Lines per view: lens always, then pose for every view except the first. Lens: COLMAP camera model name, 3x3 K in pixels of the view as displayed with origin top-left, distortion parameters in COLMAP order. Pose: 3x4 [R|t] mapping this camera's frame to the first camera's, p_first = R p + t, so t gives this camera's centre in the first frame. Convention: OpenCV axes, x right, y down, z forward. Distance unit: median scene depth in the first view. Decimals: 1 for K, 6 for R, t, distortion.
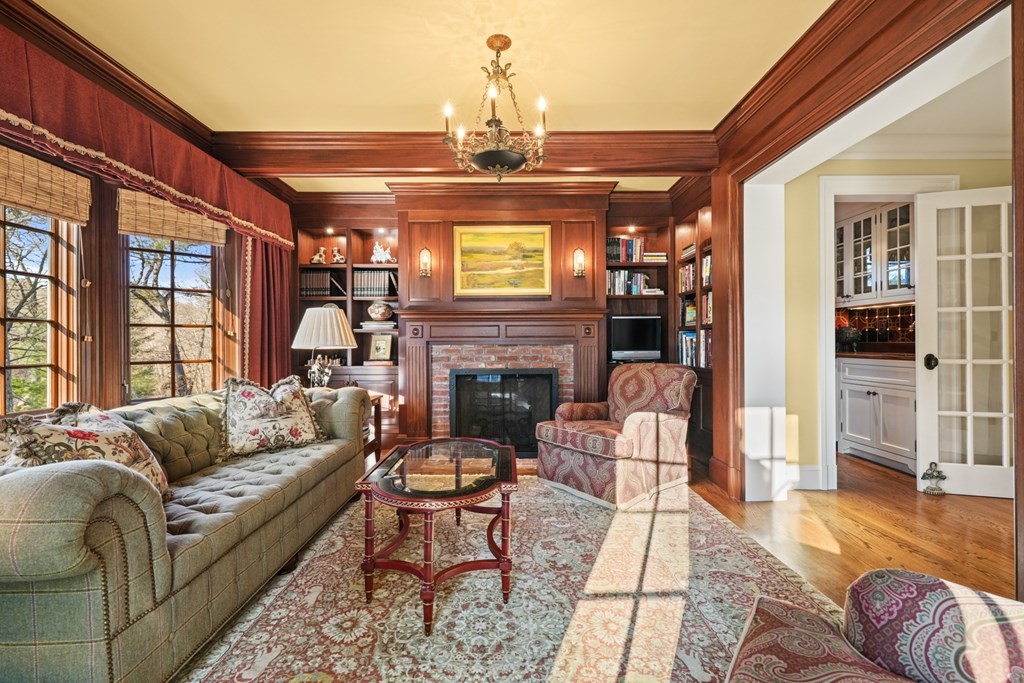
lens RADIAL K [[436.9, 0, 512.8], [0, 436.9, 342.4], [0, 0, 1]] dist [0.000296, 0.000269]
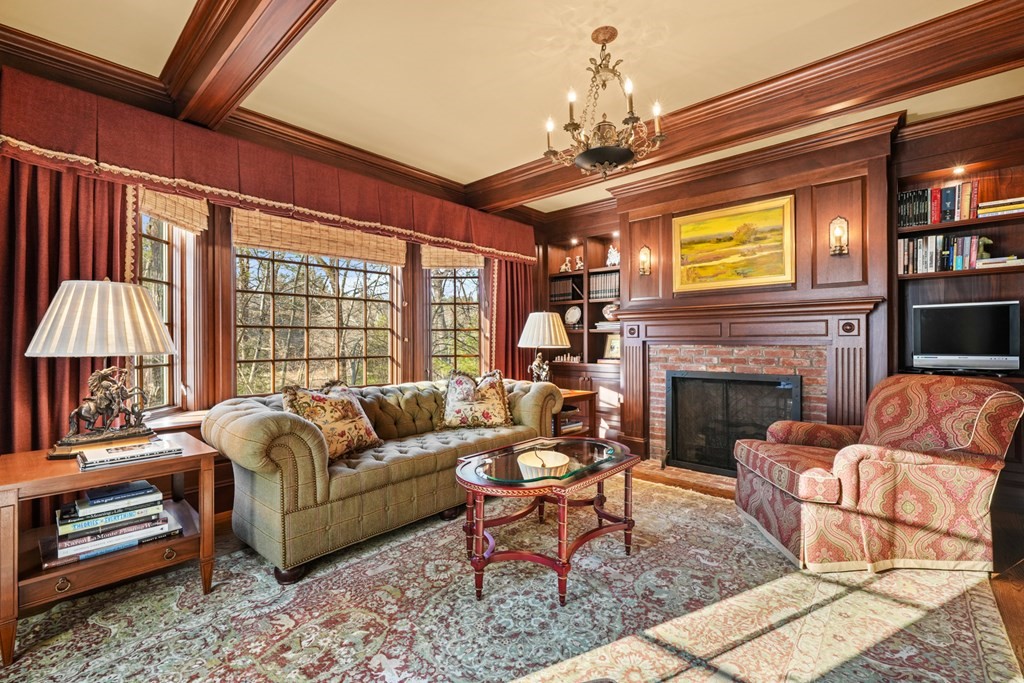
lens RADIAL K [[436.9, 0, 517.3], [0, 436.9, 340.0], [0, 0, 1]] dist [0.000296, 0.000269]
pose [[0.747609, 0.000479, -0.664139, 0.299798], [0.001294, 0.999997, 0.002178, -0.009132], [0.664138, -0.002487, 0.747606, 0.094782]]
